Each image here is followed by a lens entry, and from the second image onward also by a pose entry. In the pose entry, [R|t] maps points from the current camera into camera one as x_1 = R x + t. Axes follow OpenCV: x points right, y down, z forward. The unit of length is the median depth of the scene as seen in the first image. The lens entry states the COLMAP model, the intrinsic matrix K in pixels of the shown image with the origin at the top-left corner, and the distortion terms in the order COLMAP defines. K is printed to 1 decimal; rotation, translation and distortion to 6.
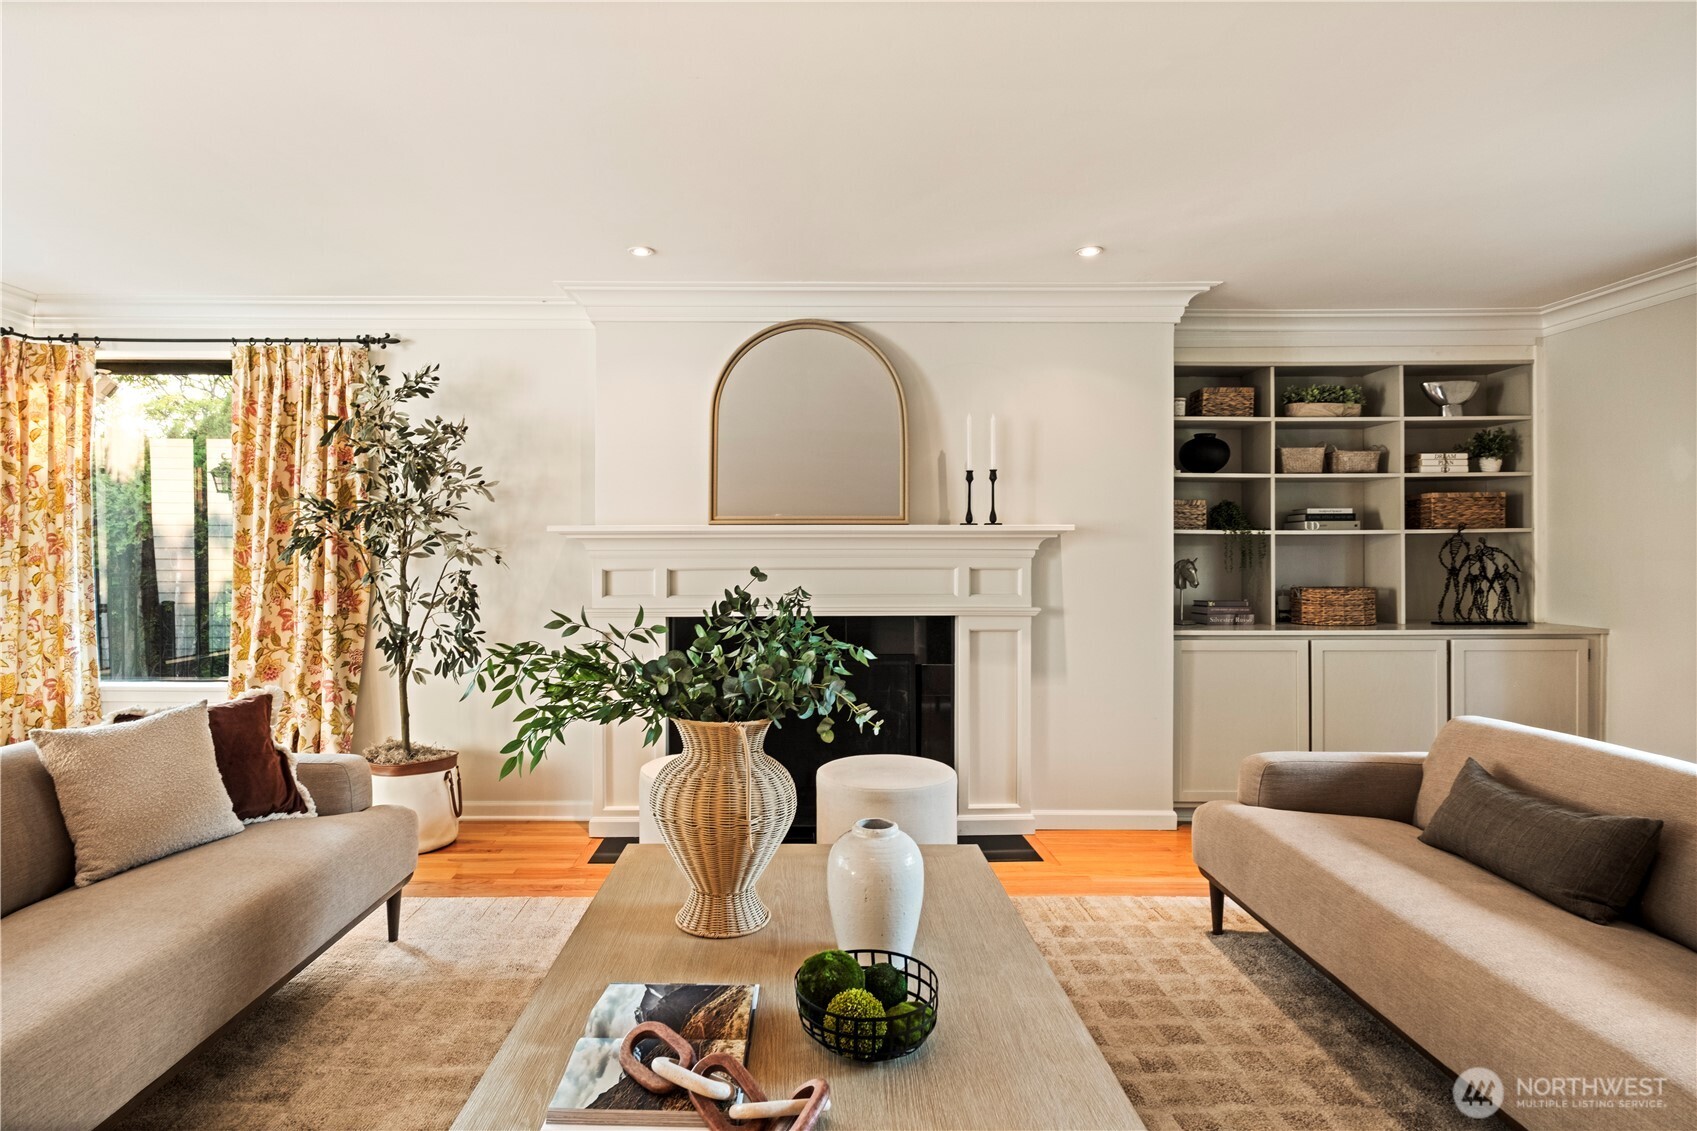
lens RADIAL K [[895.9, 0, 803.1], [0, 895.9, 562.4], [0, 0, 1]] dist [-0.001911, 0.001038]
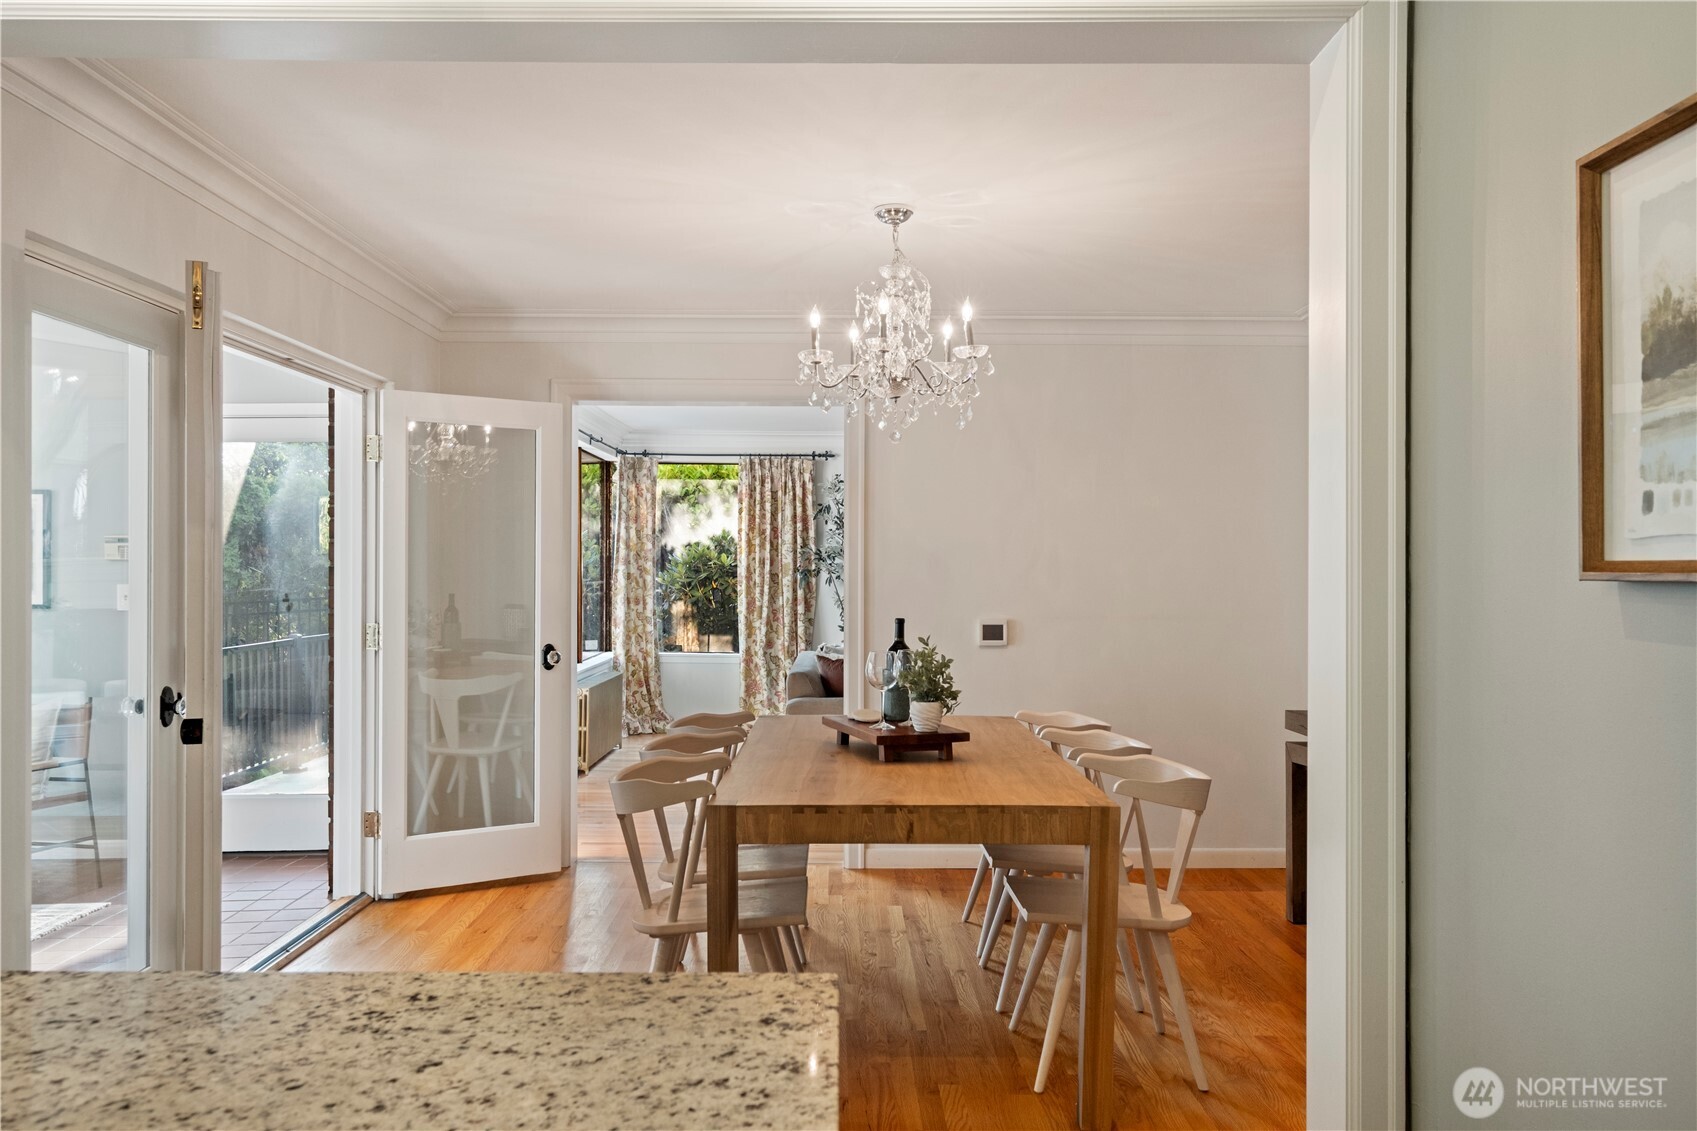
lens RADIAL K [[1313.4, 0, 845.3], [0, 1313.4, 571.3], [0, 0, 1]] dist [0.001780, 0.001878]
pose [[0.999991, 0.004072, -0.001013, -0.420184], [-0.004077, 0.999975, -0.005739, -0.006790], [0.000989, 0.005743, 0.999983, -1.544648]]
